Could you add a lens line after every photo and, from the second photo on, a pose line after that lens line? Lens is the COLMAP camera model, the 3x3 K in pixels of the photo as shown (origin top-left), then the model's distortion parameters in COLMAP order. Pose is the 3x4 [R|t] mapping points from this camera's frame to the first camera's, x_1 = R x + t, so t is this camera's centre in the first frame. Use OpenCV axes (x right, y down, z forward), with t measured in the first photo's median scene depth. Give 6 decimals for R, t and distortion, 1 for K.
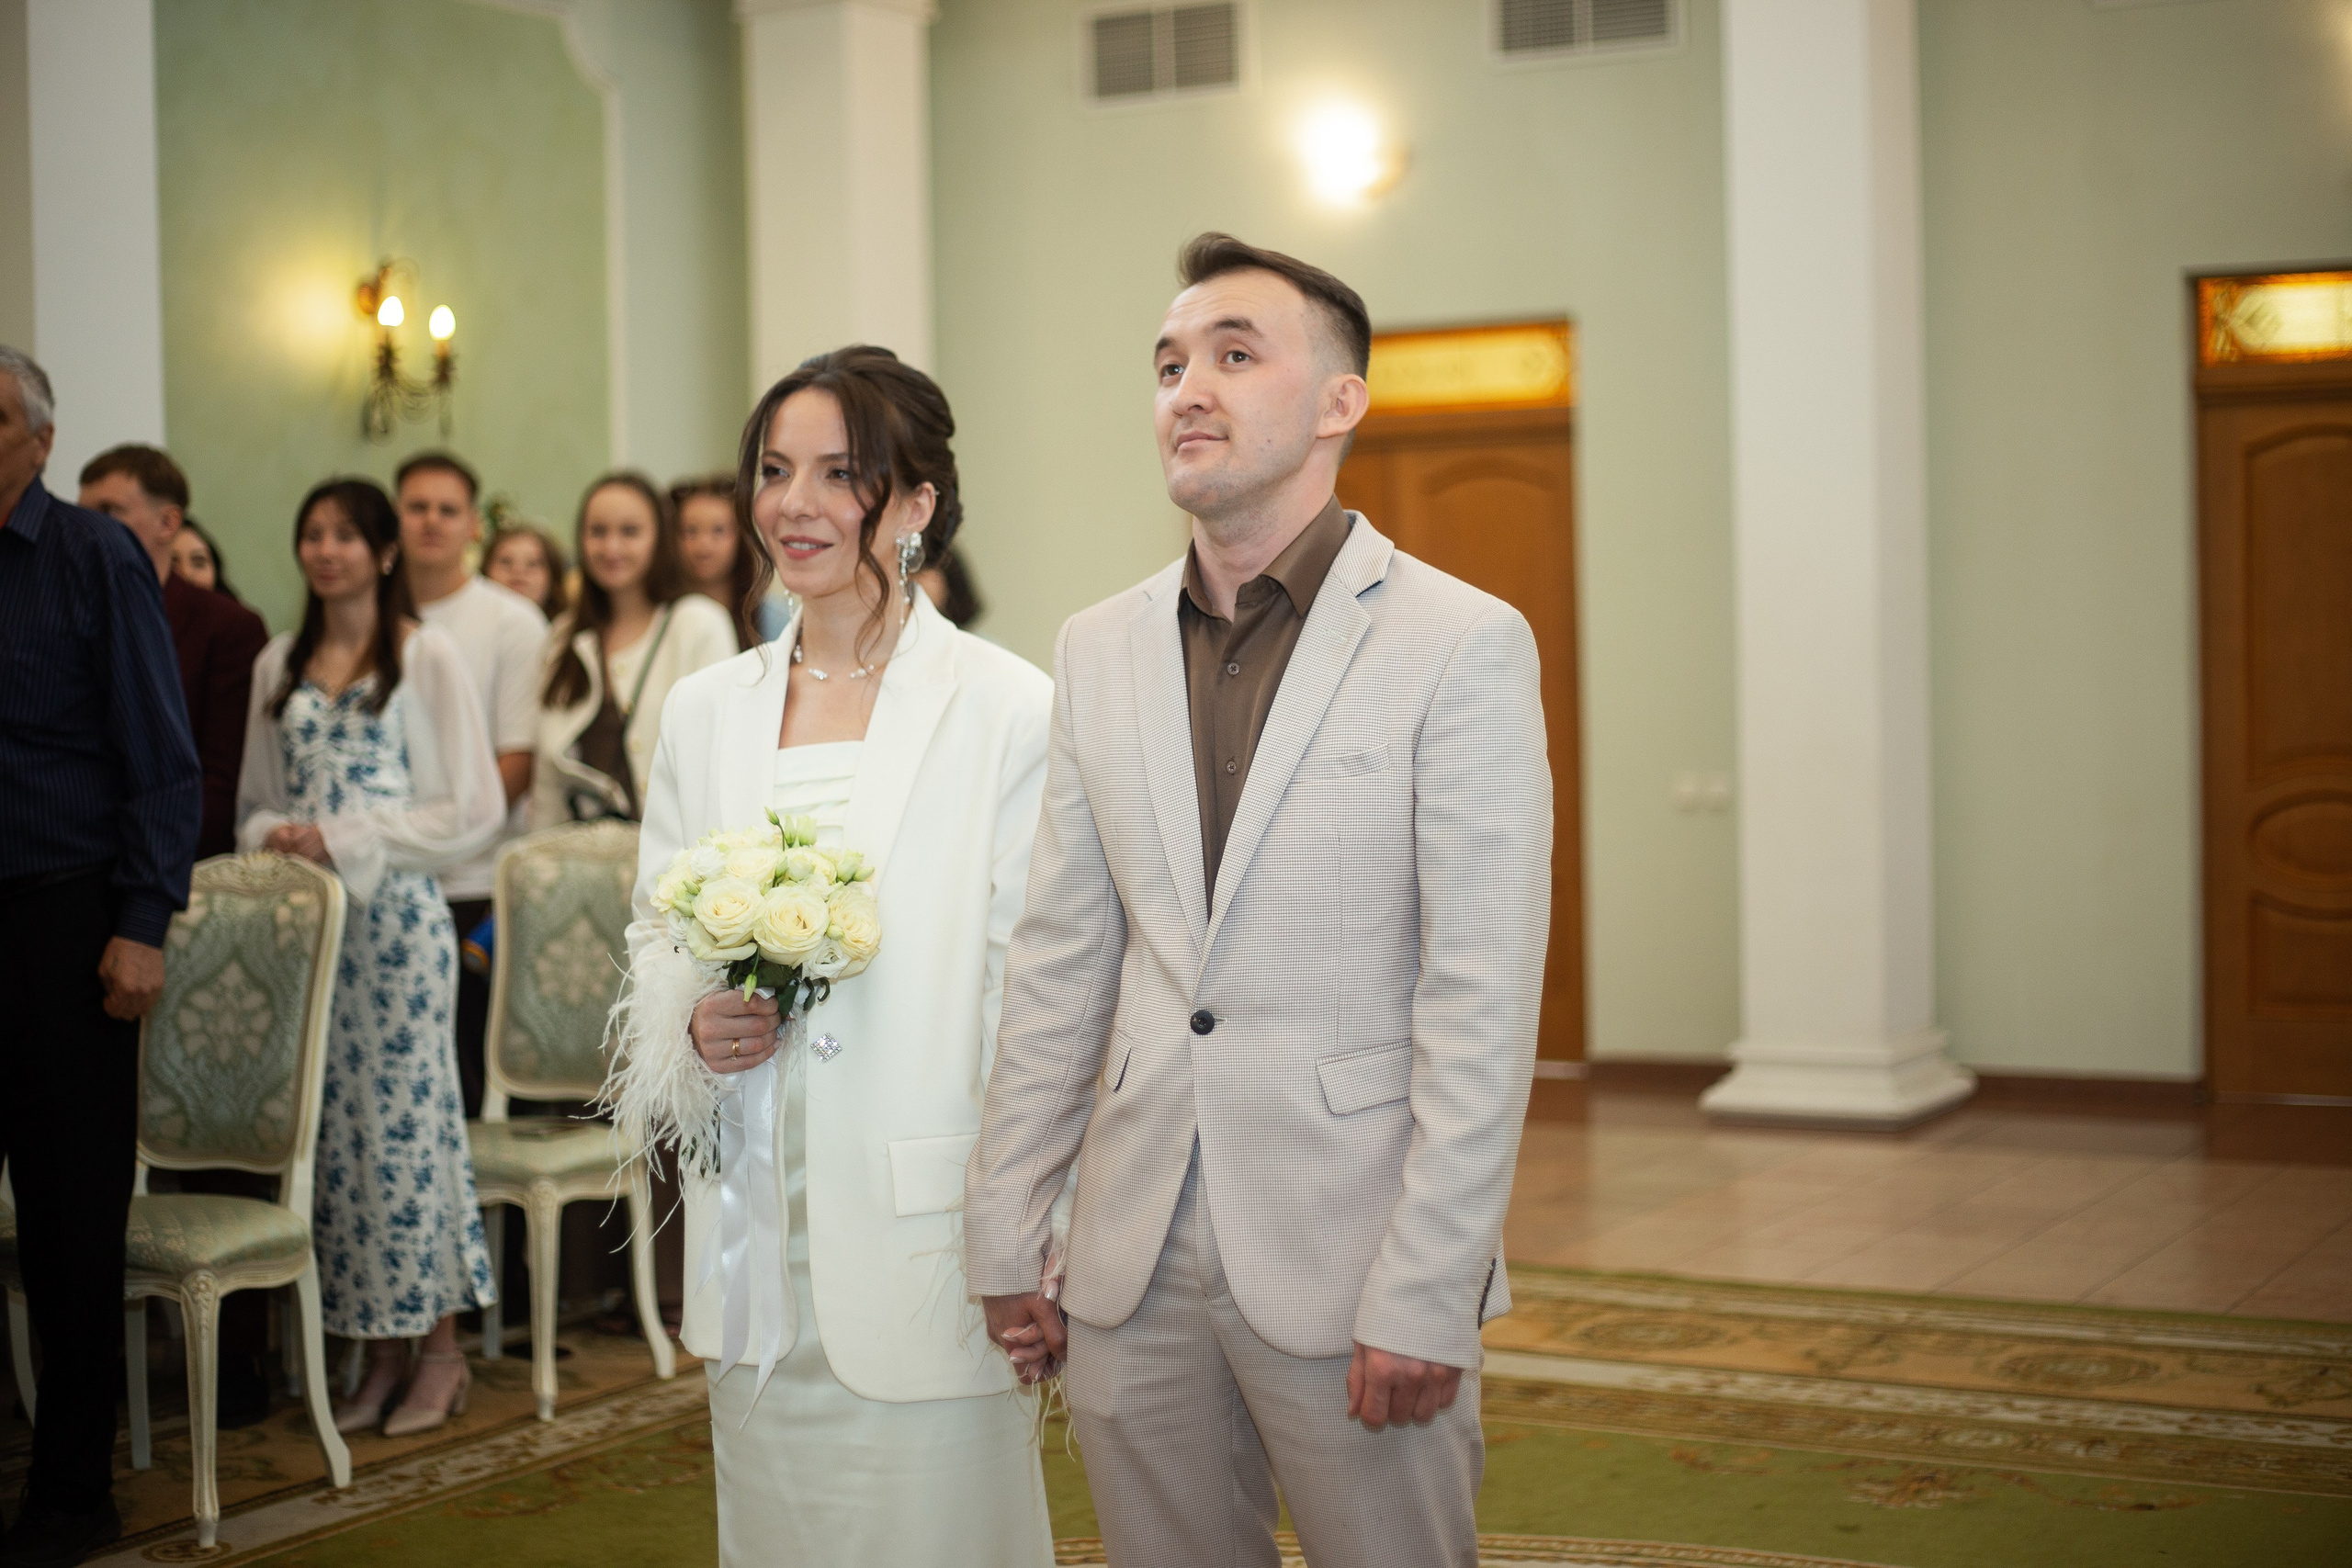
lens RADIAL K [[3391.6, 0, 1141.9], [0, 3391.6, 793.9], [0, 0, 1]] dist [-0.106902, 0.000000]
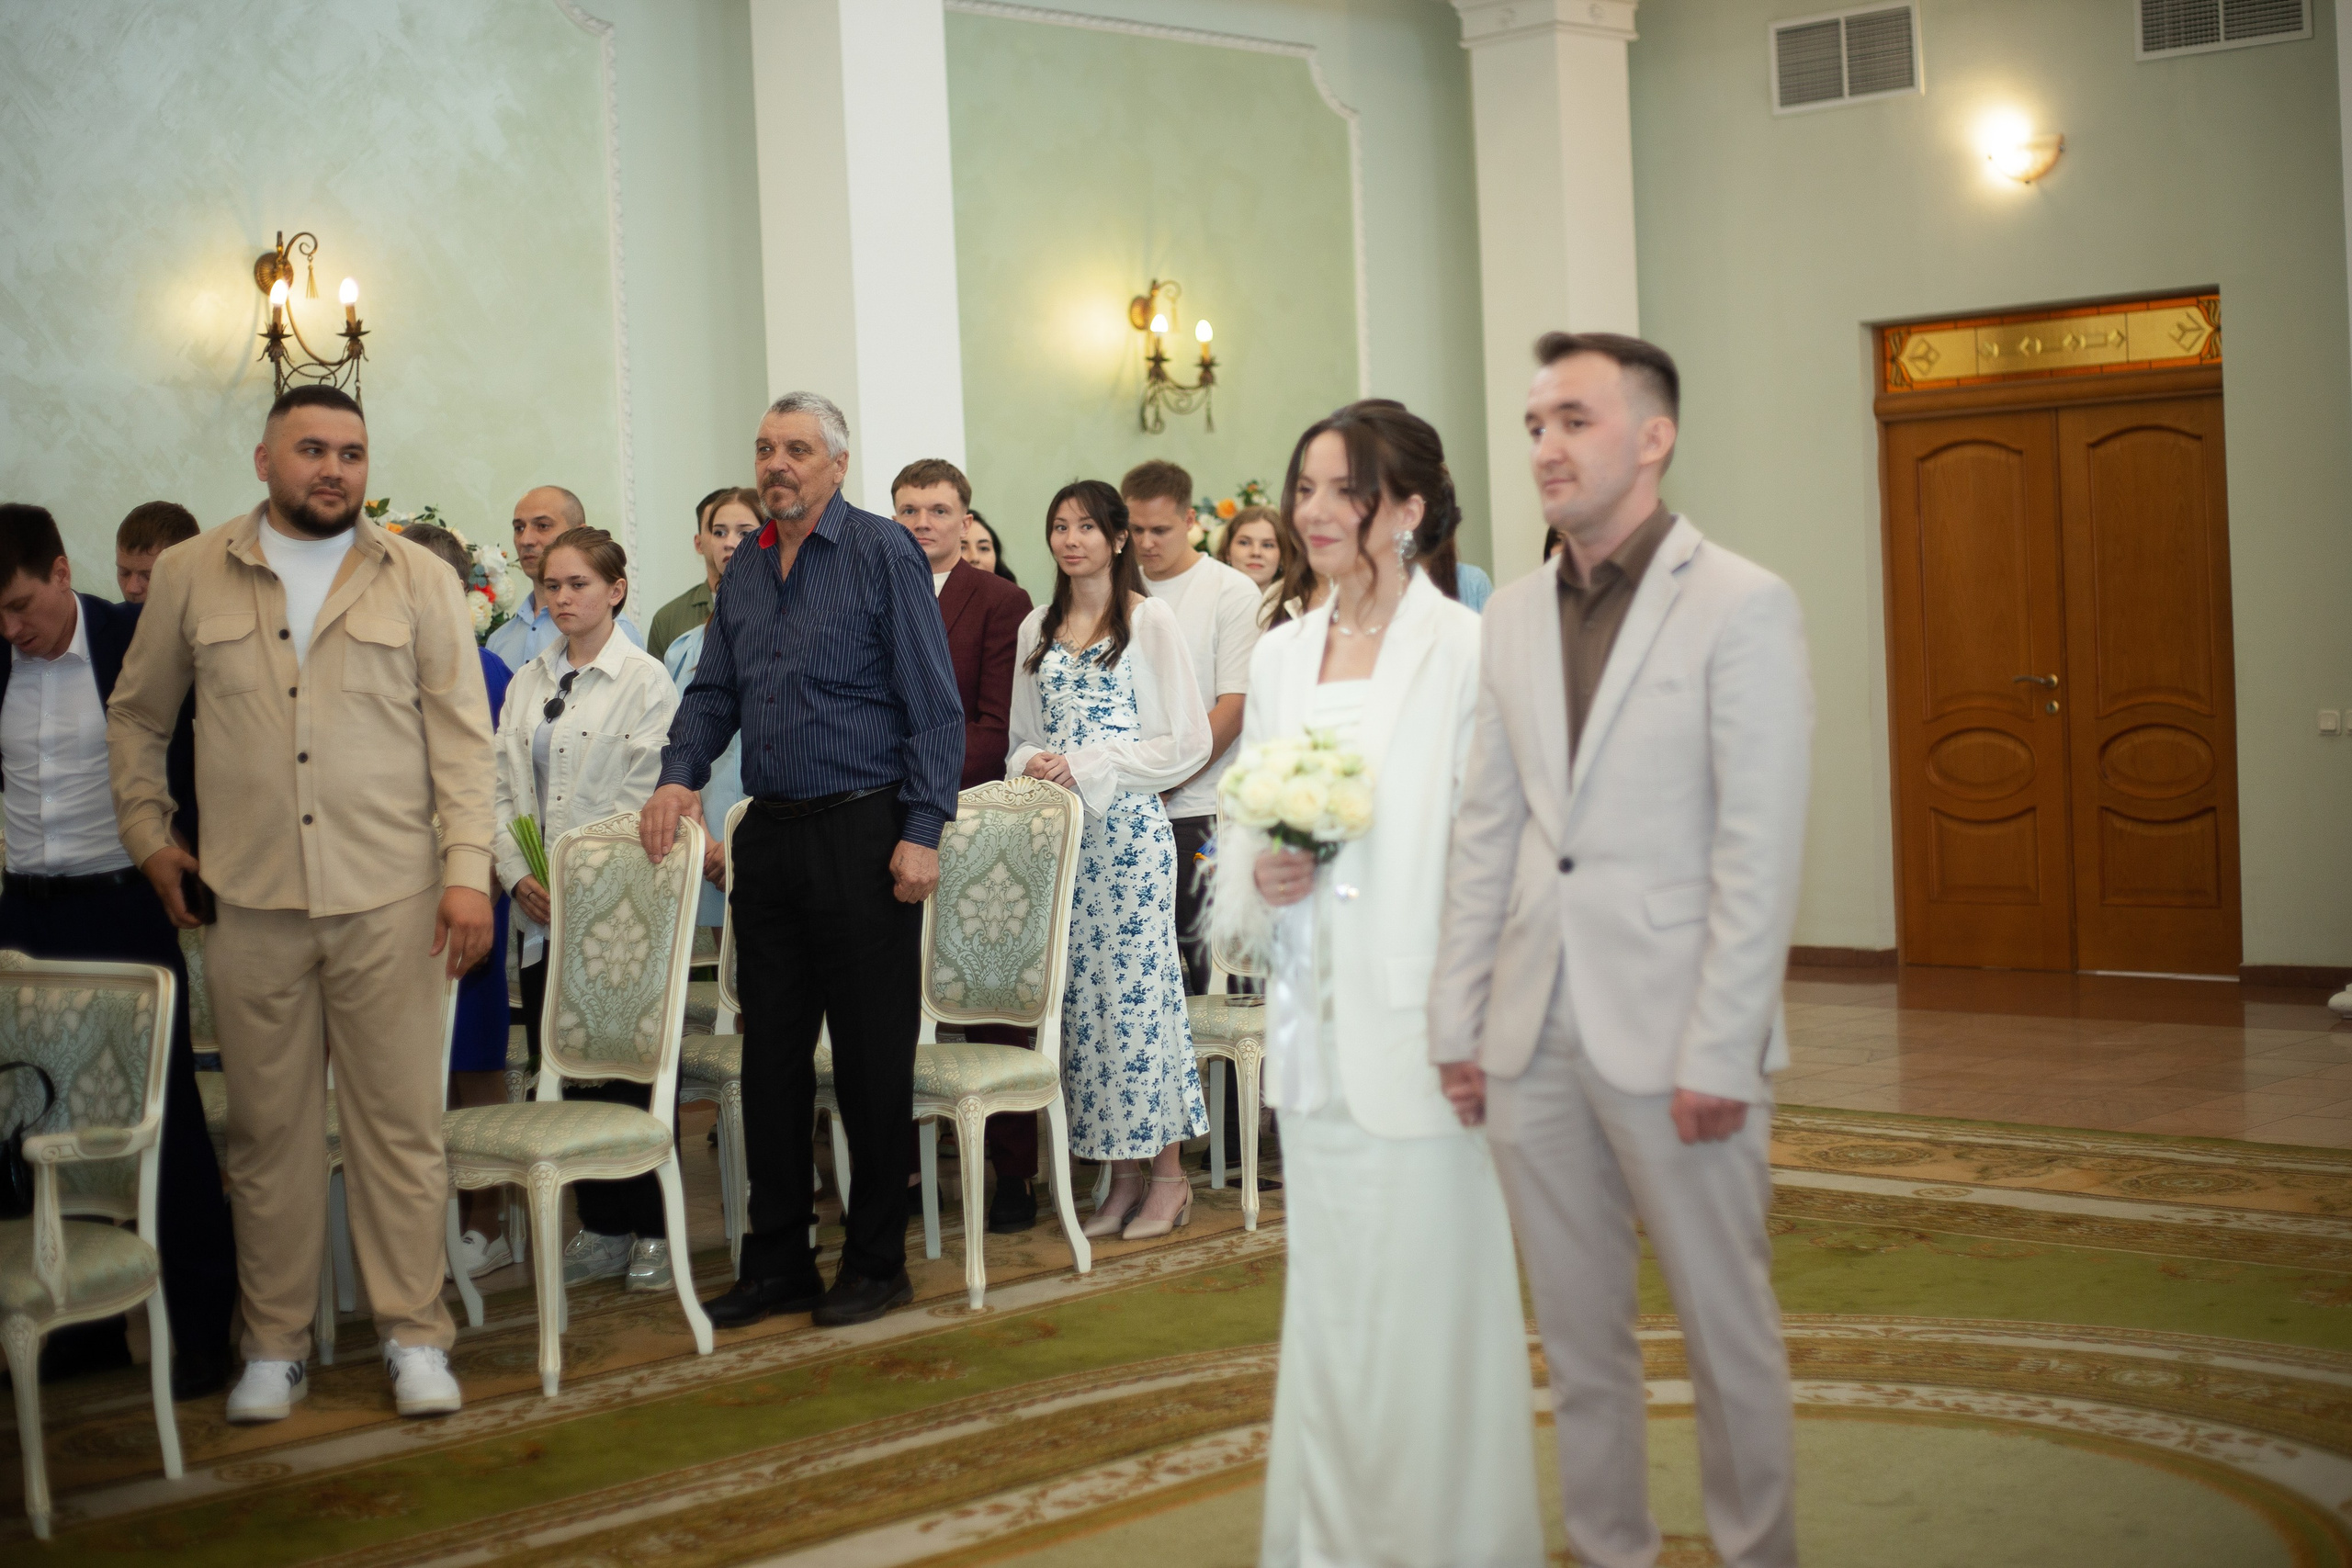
lens RADIAL K [[3391.6, 0, 1185.3], [0, 3391.6, 787.9], [0, 0, 1]] dist [-0.106902, 0.000000]
pose [[0.971178, -0.009175, -0.238177, 0.106450], [0.012239, 0.999860, 0.011386, 0.007771], [0.238040, -0.013973, 0.971155, -0.237108]]
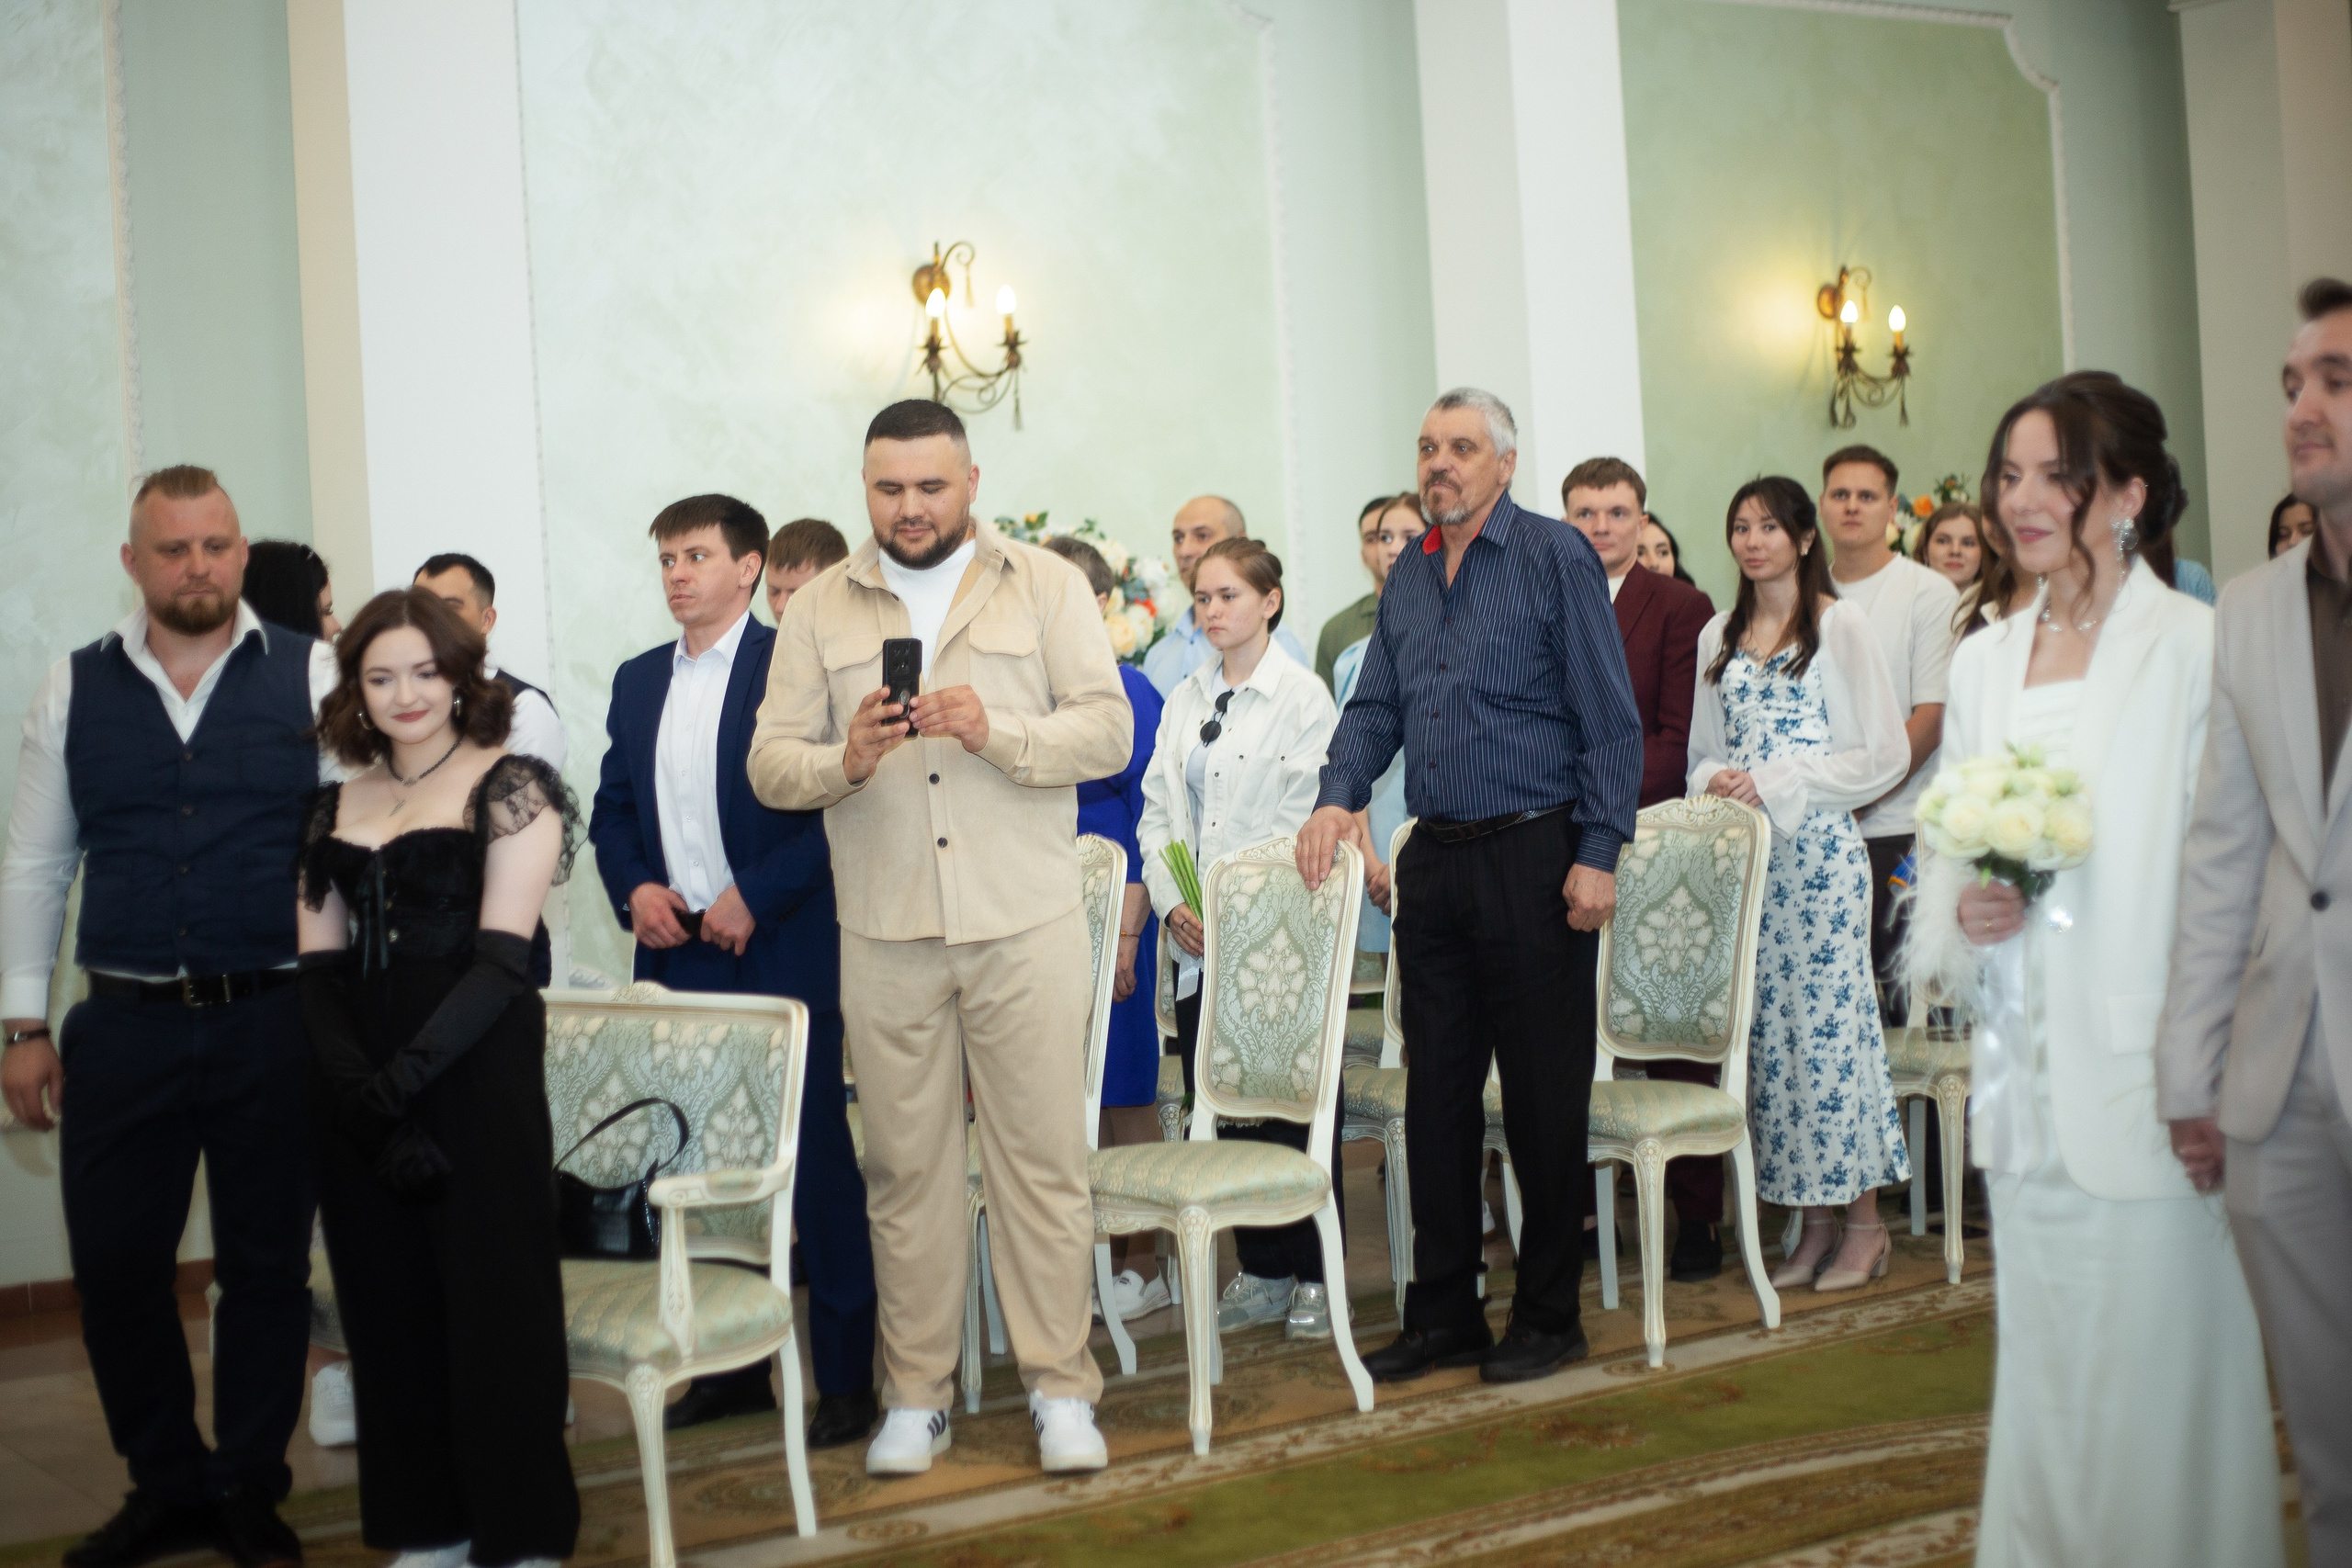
lens RADIAL K [[3391.6, 0, 1205.3], [0, 3391.6, 768.9], [0, 0, 1]] dist [-0.106902, 0.000000]
pose [[0.905215, -0.018372, -0.424556, 0.089099], [0.020265, 0.999795, -0.000056, 0.004768], [0.424470, -0.008553, 0.905402, -0.162603]]
